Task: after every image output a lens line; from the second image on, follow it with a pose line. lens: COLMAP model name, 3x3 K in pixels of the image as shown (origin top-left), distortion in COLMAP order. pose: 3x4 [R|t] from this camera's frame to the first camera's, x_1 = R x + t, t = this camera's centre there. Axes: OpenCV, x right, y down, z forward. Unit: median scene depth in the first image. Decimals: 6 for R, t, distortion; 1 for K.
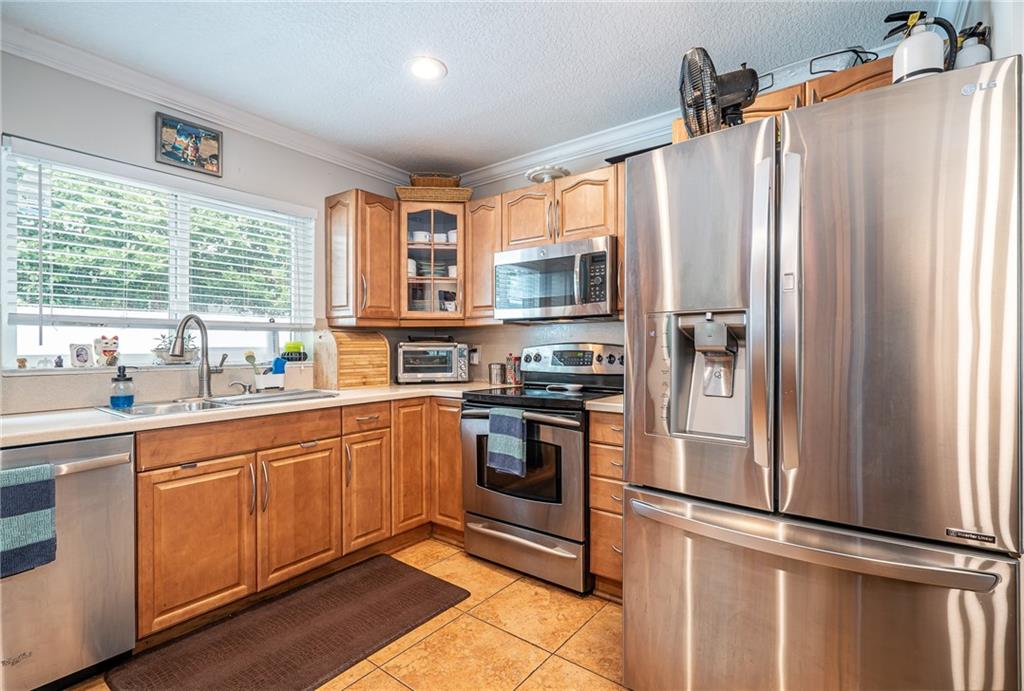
lens RADIAL K [[471.3, 0, 513.1], [0, 471.3, 346.4], [0, 0, 1]] dist [-0.000177, 0.000136]
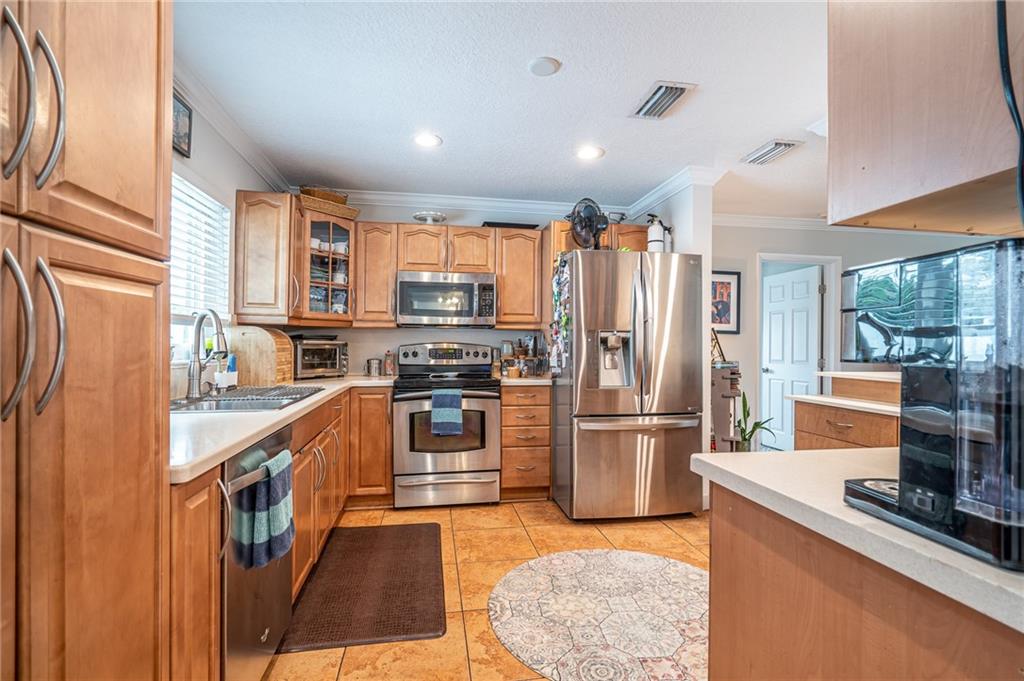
lens RADIAL K [[471.3, 0, 505.2], [0, 471.3, 343.4], [0, 0, 1]] dist [-0.000177, 0.000136]
pose [[0.676641, 0.010228, 0.736242, -0.836962], [-0.007097, 0.999948, -0.007369, 0.003576], [-0.736279, -0.000239, 0.676678, -0.068287]]
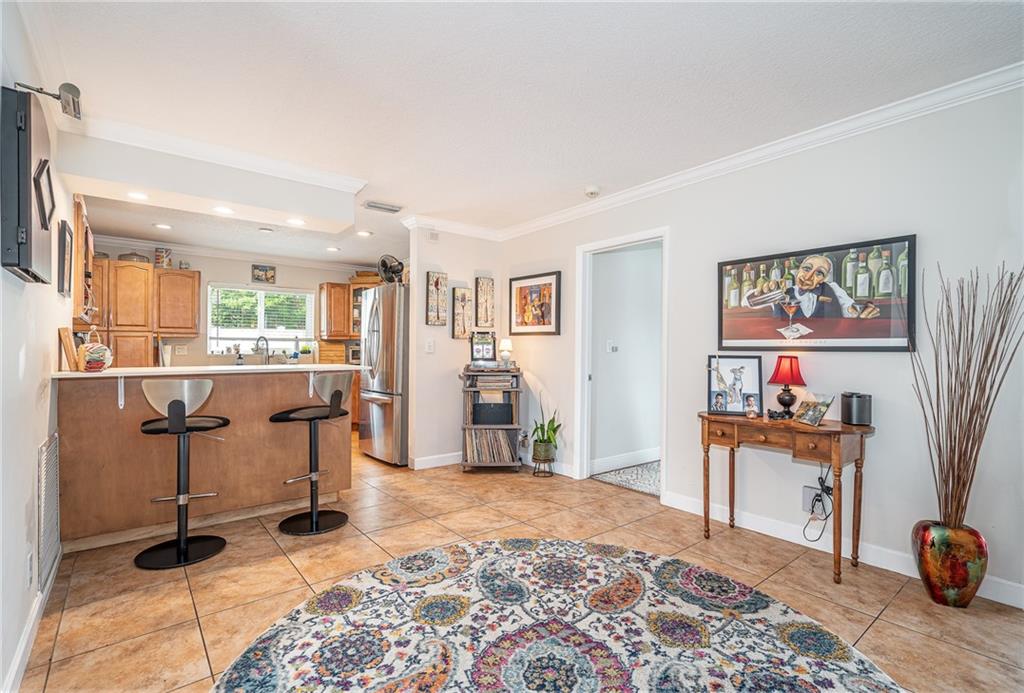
lens RADIAL K [[471.3, 0, 513.5], [0, 471.3, 344.3], [0, 0, 1]] dist [-0.000177, 0.000136]
pose [[0.973492, 0.002648, -0.228707, 1.223024], [-0.005119, 0.999935, -0.010212, 0.001552], [0.228665, 0.011112, 0.973442, -1.199826]]
